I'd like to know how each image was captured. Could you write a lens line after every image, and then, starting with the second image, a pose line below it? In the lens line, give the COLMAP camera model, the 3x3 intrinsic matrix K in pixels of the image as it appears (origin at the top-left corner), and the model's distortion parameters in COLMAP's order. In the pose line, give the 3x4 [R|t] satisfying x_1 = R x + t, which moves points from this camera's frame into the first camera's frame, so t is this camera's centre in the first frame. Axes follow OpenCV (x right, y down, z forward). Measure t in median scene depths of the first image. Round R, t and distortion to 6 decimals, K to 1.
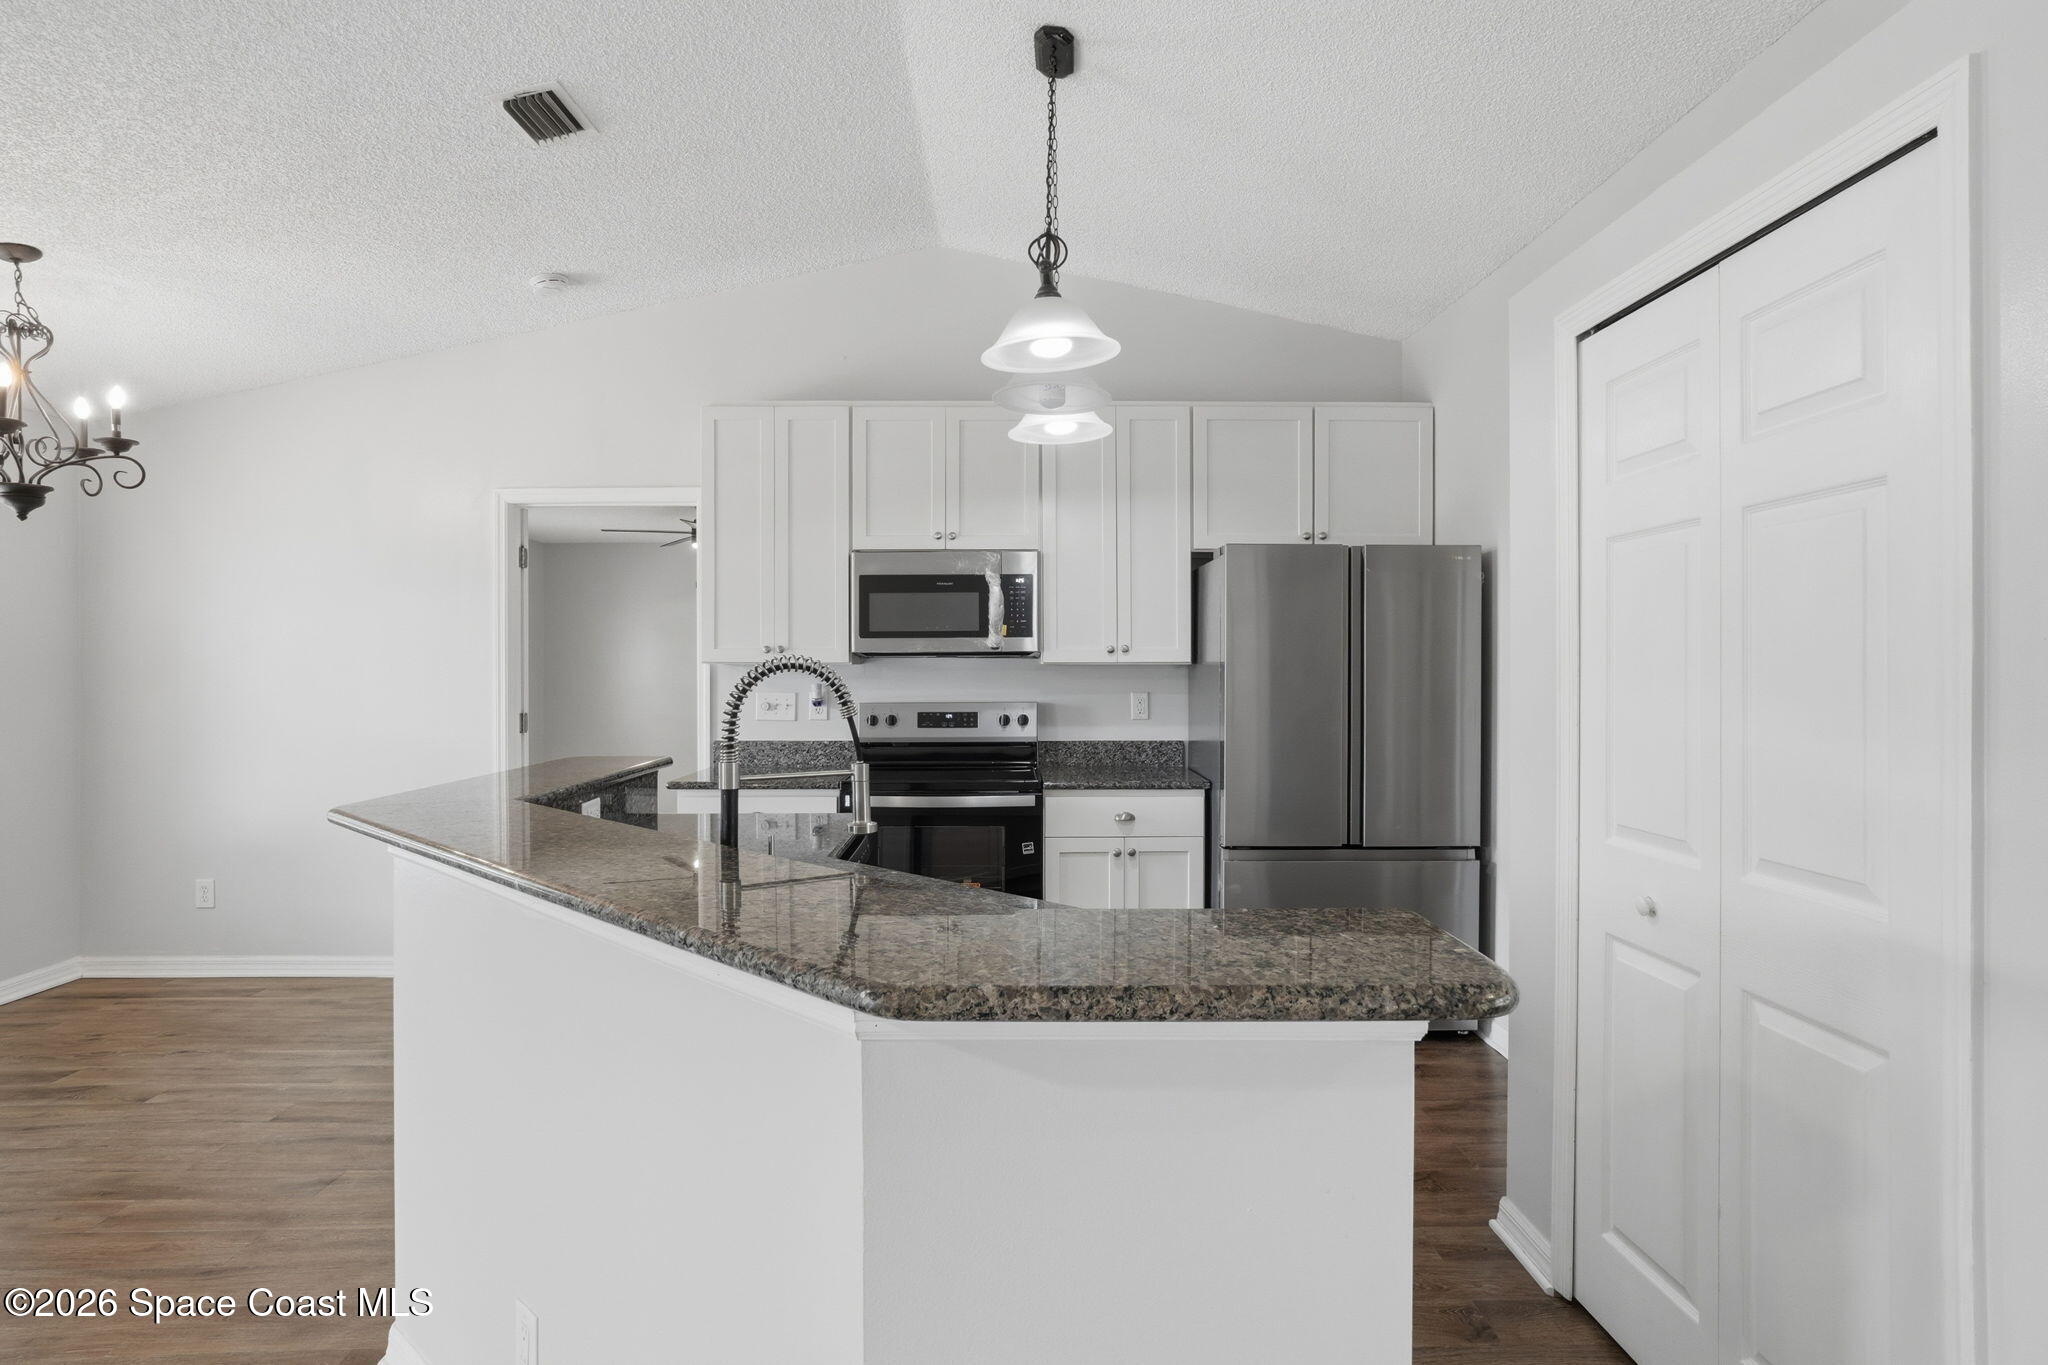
lens RADIAL K [[1097.6, 0, 1020.3], [0, 1097.6, 667.2], [0, 0, 1]] dist [-0.034787, 0.027187]
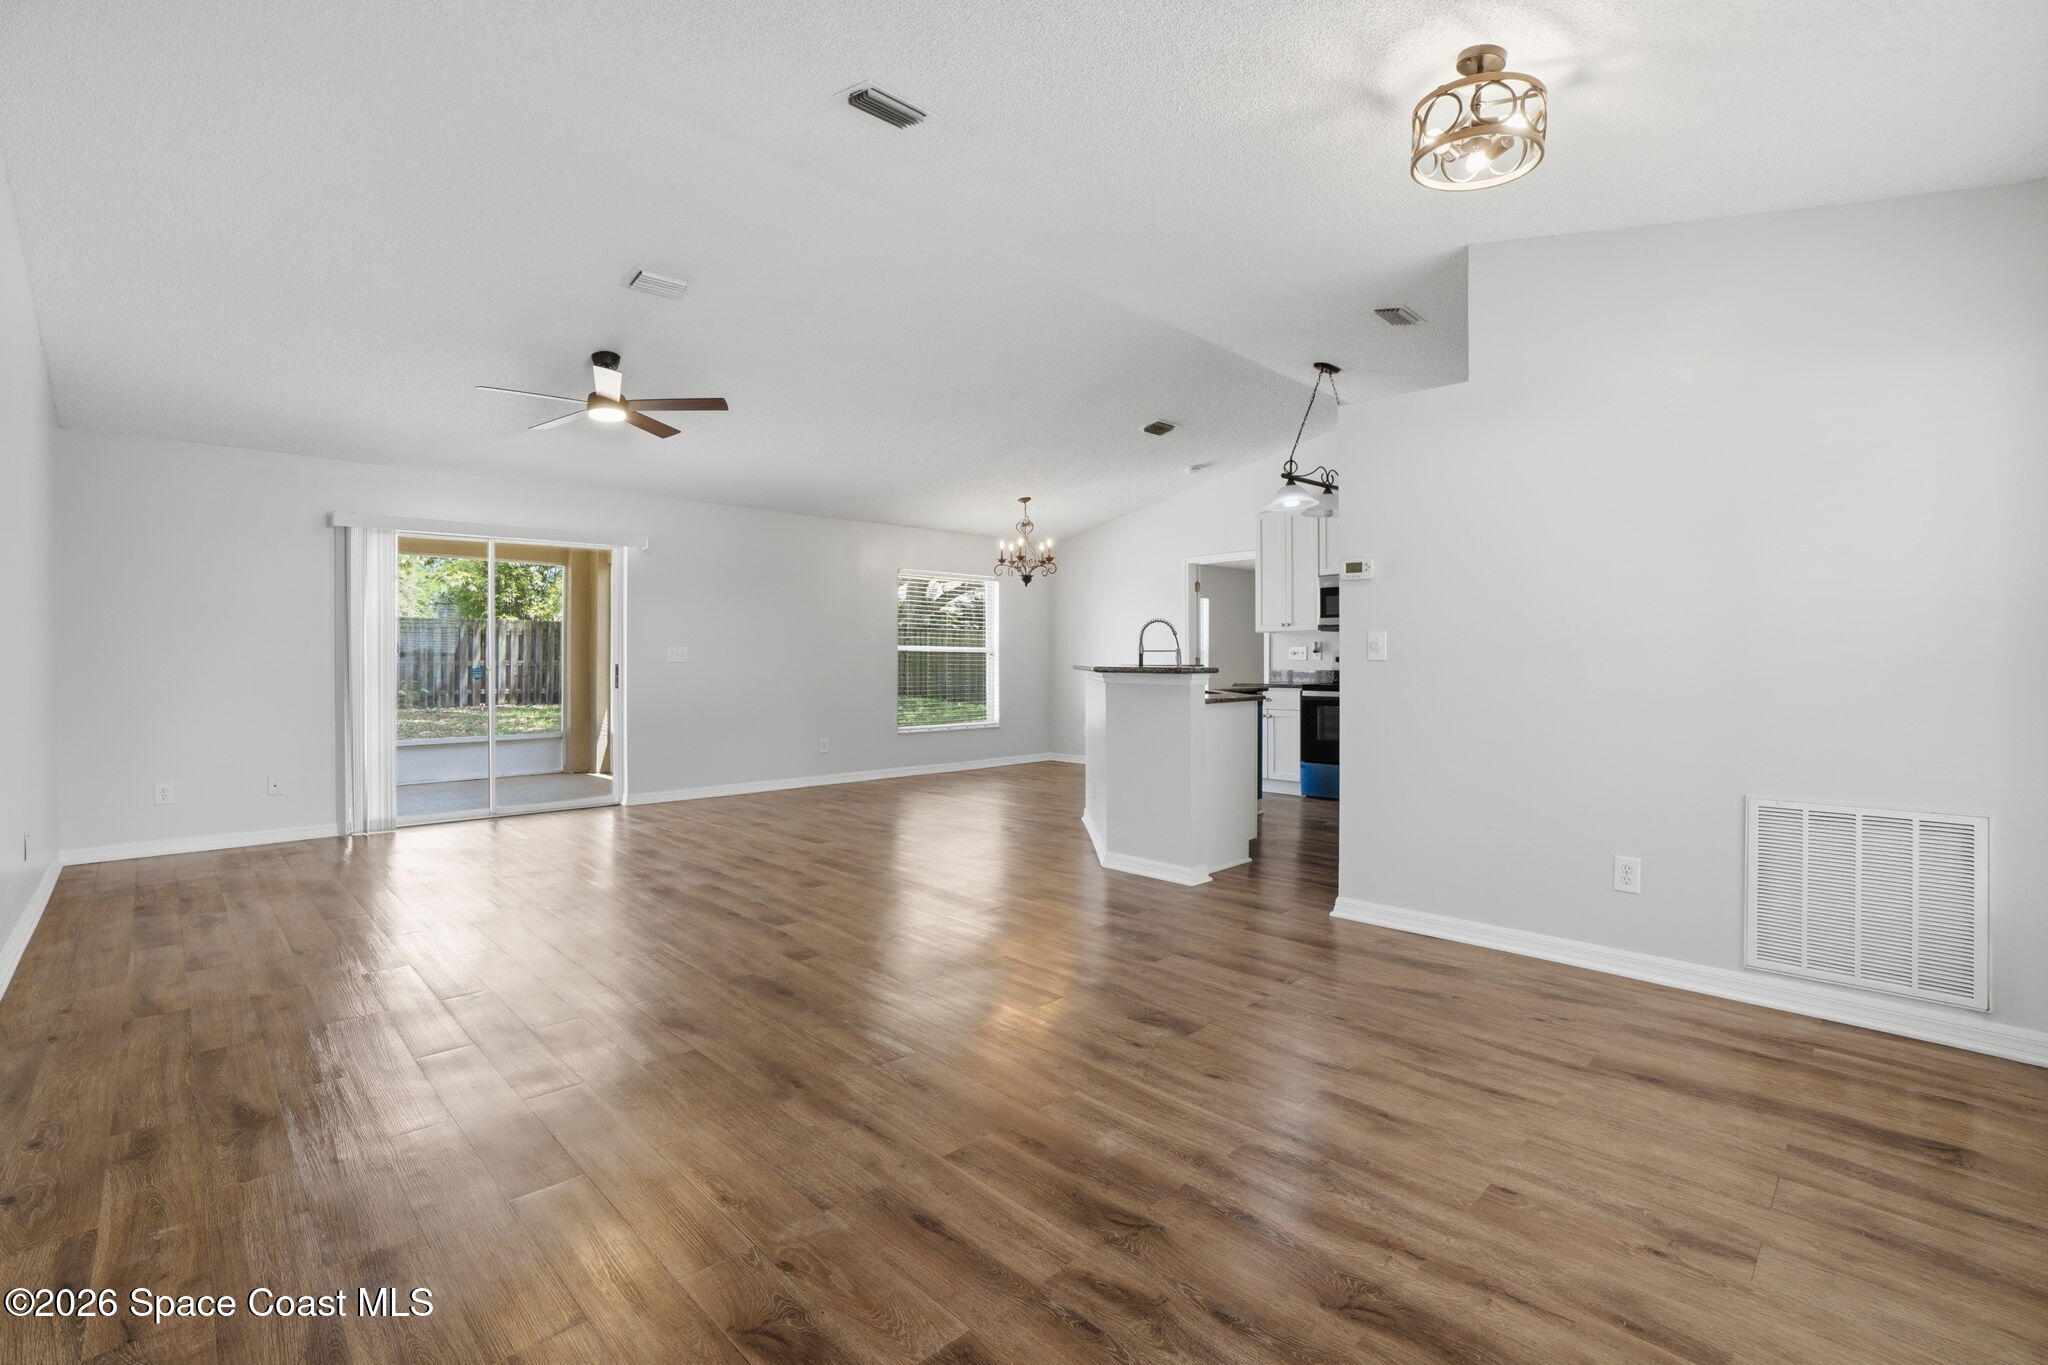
lens RADIAL K [[918.7, 0, 1015.3], [0, 918.7, 651.2], [0, 0, 1]] dist [-0.057228, 0.020558]
pose [[0.691668, -0.006038, -0.722191, 0.705946], [-0.001777, 0.999948, -0.010063, 0.054915], [0.722214, 0.008244, 0.691621, -0.615371]]
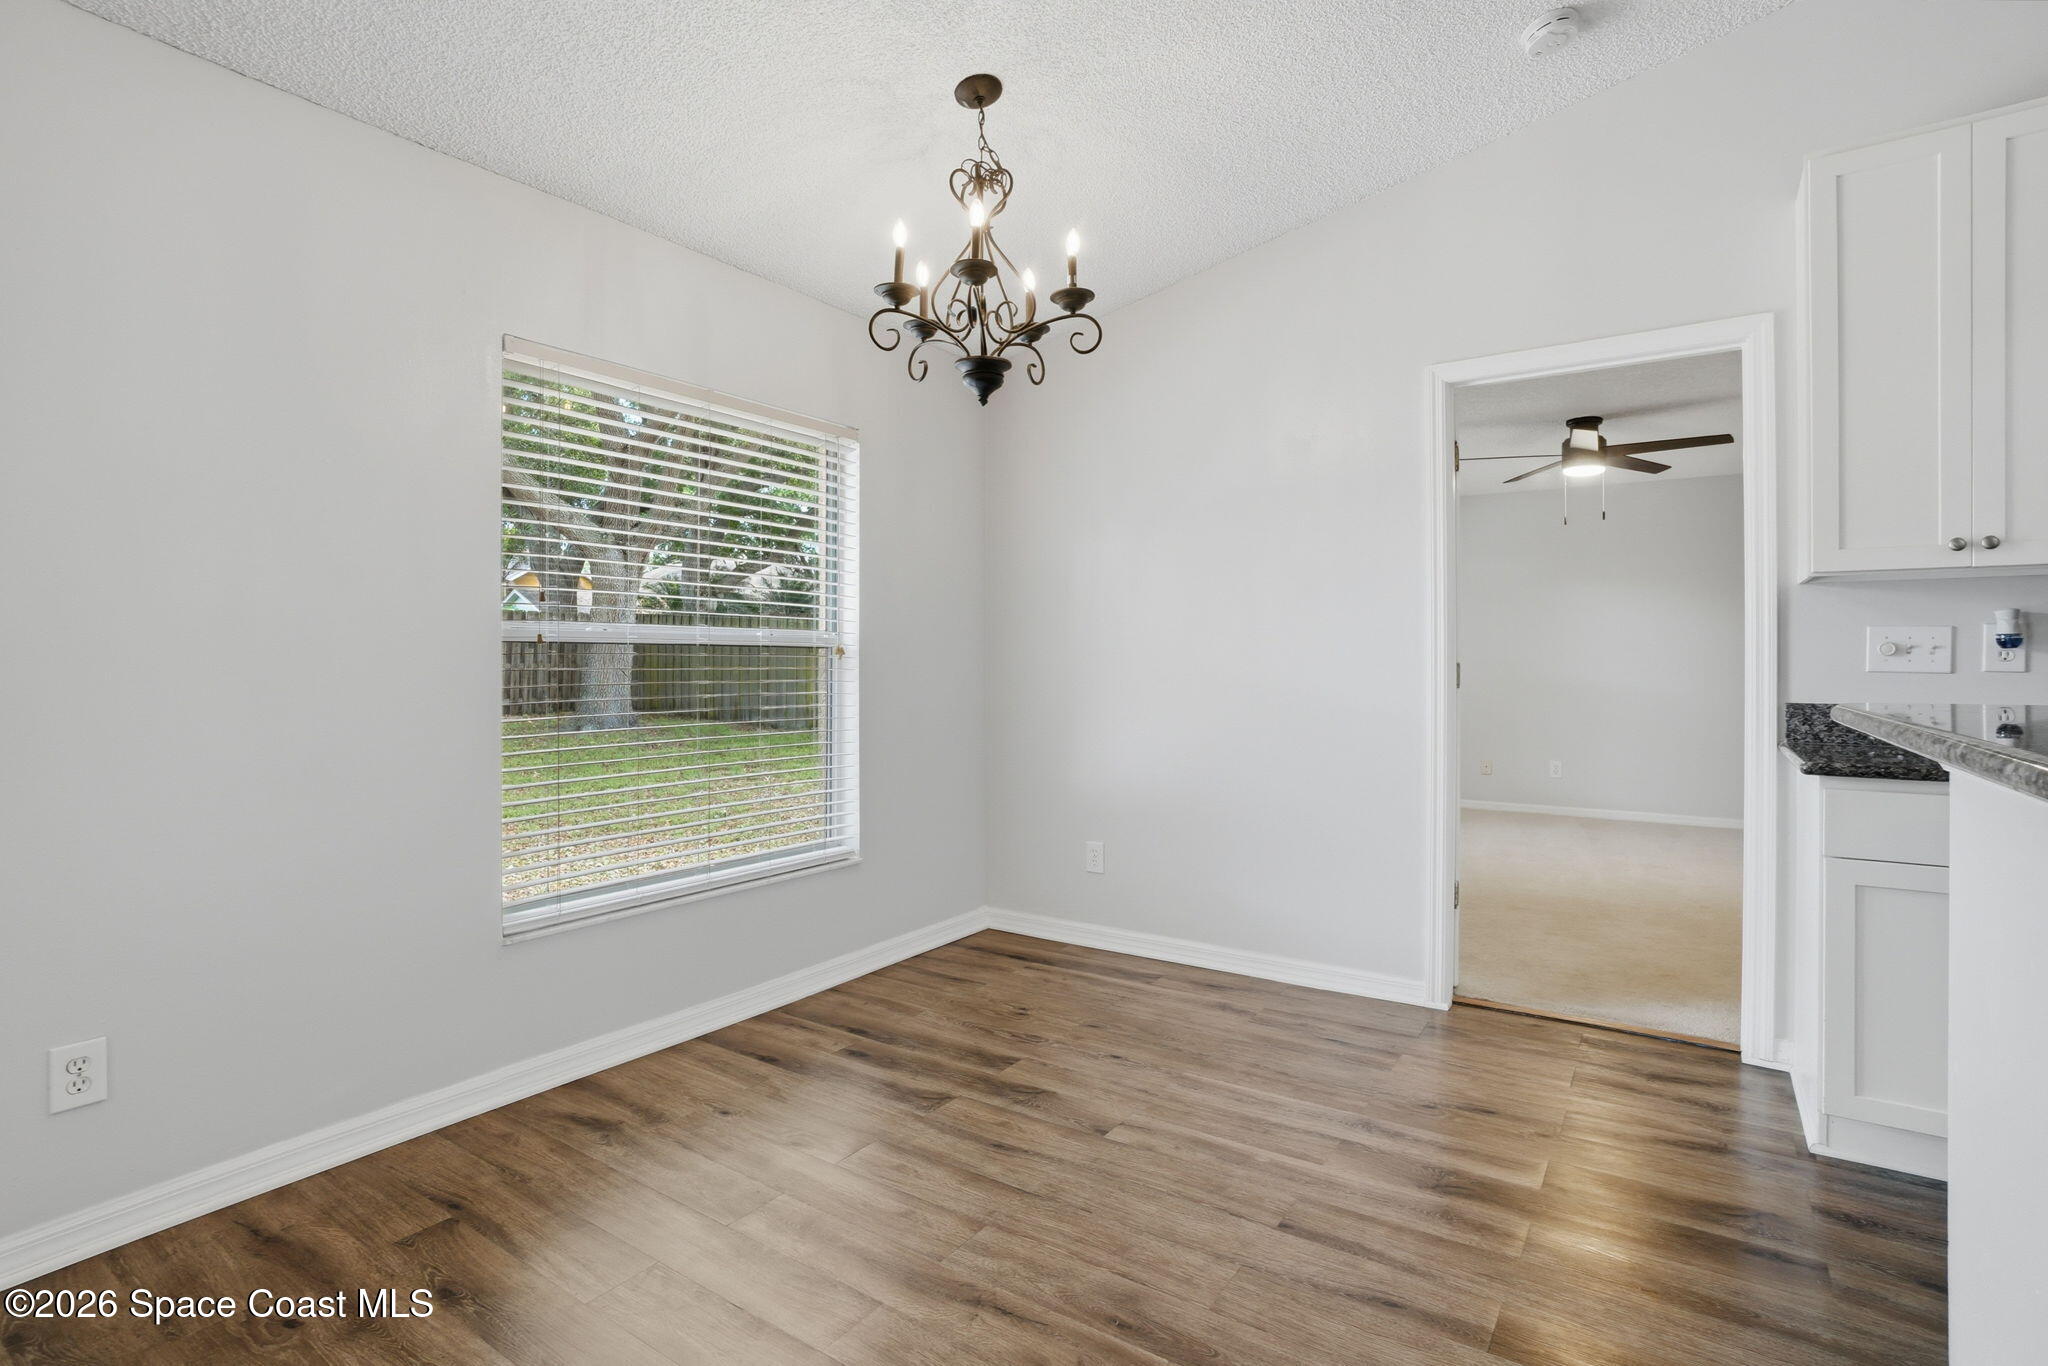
lens RADIAL K [[993.7, 0, 1025.5], [0, 993.7, 660.8], [0, 0, 1]] dist [-0.025596, 0.000934]
pose [[0.822971, -0.000463, -0.568083, -0.351442], [-0.000771, 0.999998, -0.001932, 0.048153], [0.568083, 0.002028, 0.822969, 0.300126]]
